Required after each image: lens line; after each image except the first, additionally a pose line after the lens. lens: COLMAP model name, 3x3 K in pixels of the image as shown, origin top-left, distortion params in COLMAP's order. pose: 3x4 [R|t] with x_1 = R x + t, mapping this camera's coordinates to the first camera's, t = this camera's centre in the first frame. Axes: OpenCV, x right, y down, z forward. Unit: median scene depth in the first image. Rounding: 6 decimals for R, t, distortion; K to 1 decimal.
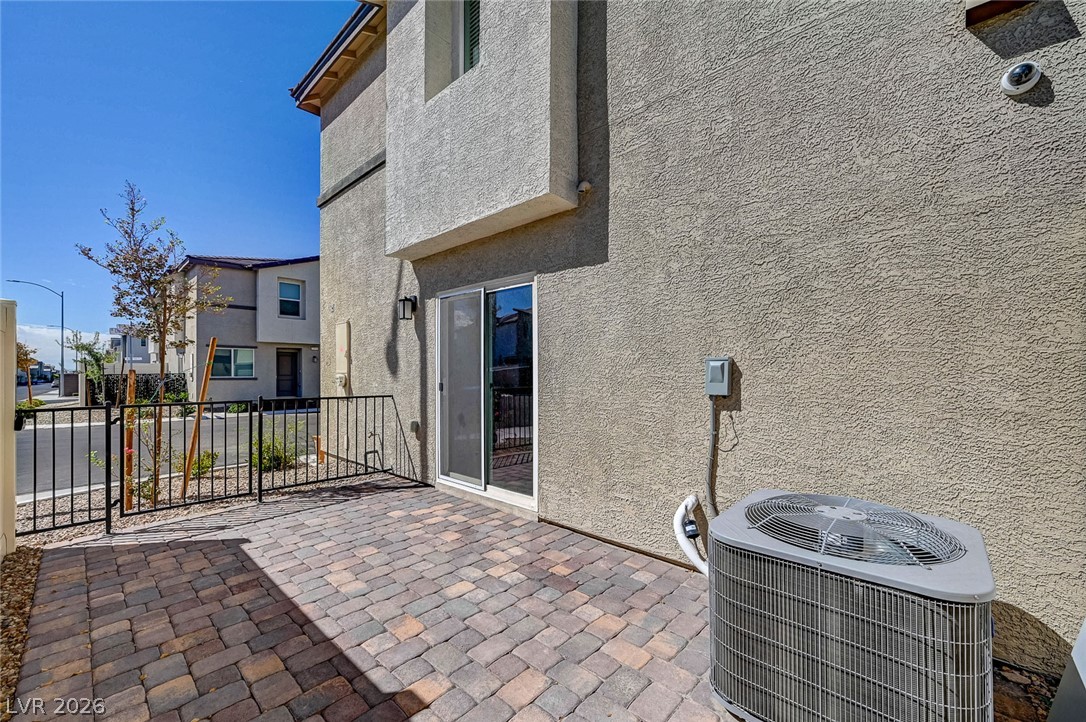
lens RADIAL K [[429.6, 0, 544.8], [0, 429.6, 366.4], [0, 0, 1]] dist [-0.001272, 0.000418]
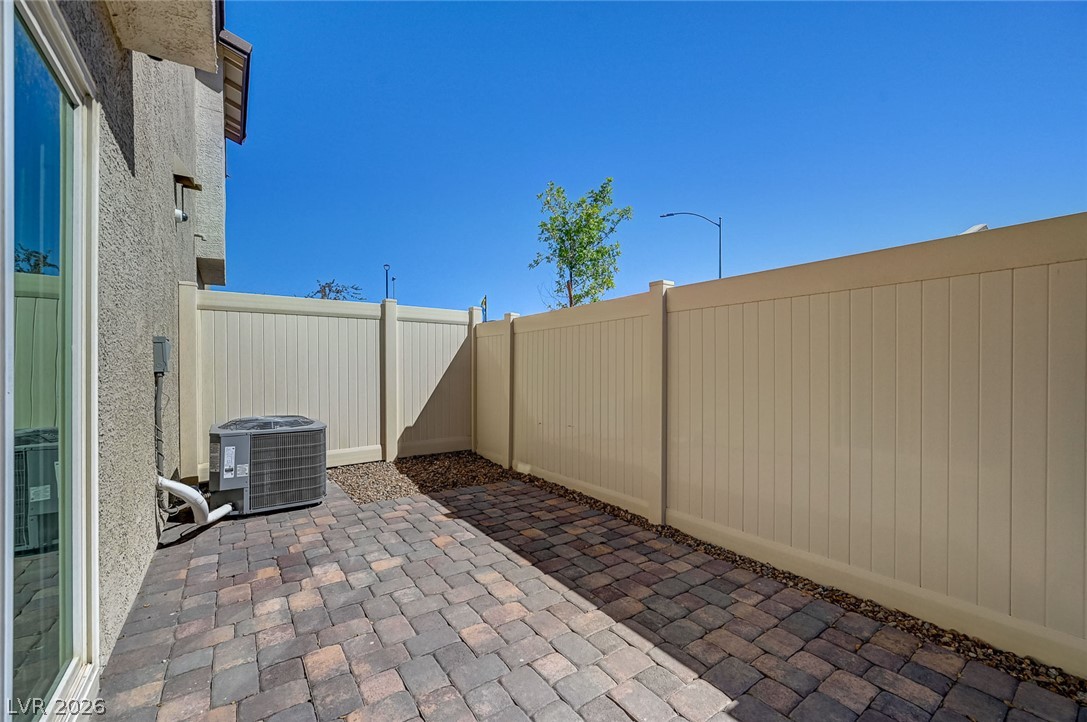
lens RADIAL K [[430.0, 0, 545.3], [0, 430.0, 366.4], [0, 0, 1]] dist [-0.001272, 0.000418]
pose [[-0.979593, 0.005148, 0.200924, -0.759010], [0.003003, 0.999935, -0.010979, 0.067291], [-0.200968, -0.010151, -0.979545, 1.895451]]
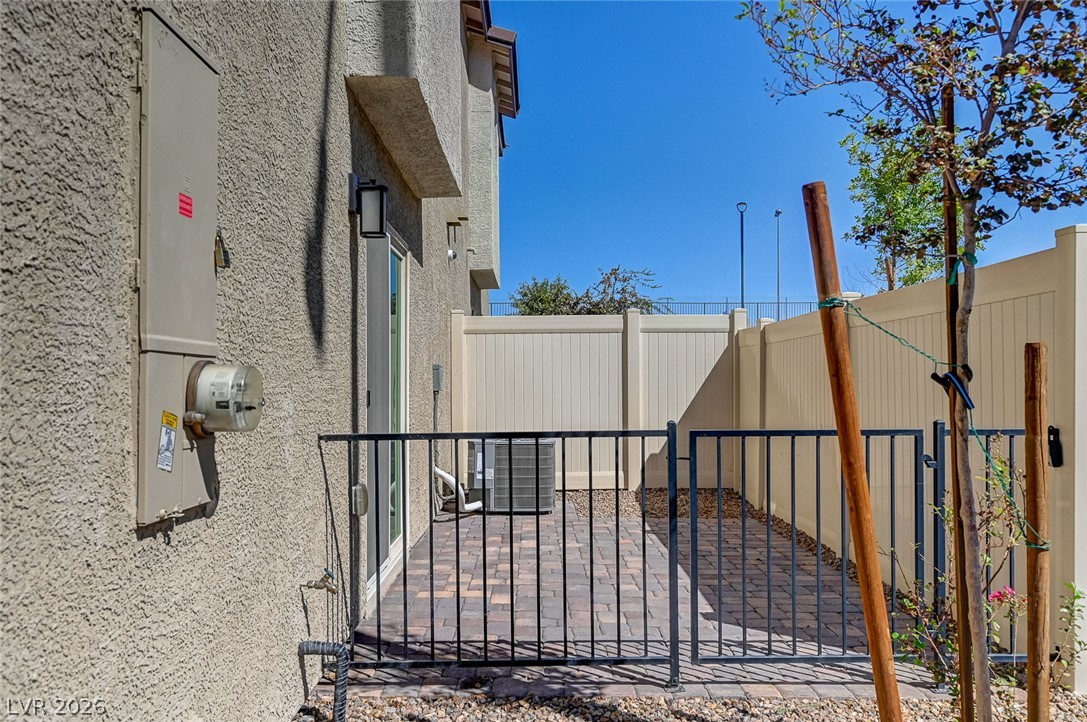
lens RADIAL K [[809.8, 0, 543.5], [0, 809.8, 361.0], [0, 0, 1]] dist [0.004955, 0.000530]
pose [[-0.684349, 0.025449, 0.728710, -1.937180], [0.001696, 0.999444, -0.033312, 0.056473], [-0.729153, -0.021561, -0.684011, 2.713209]]
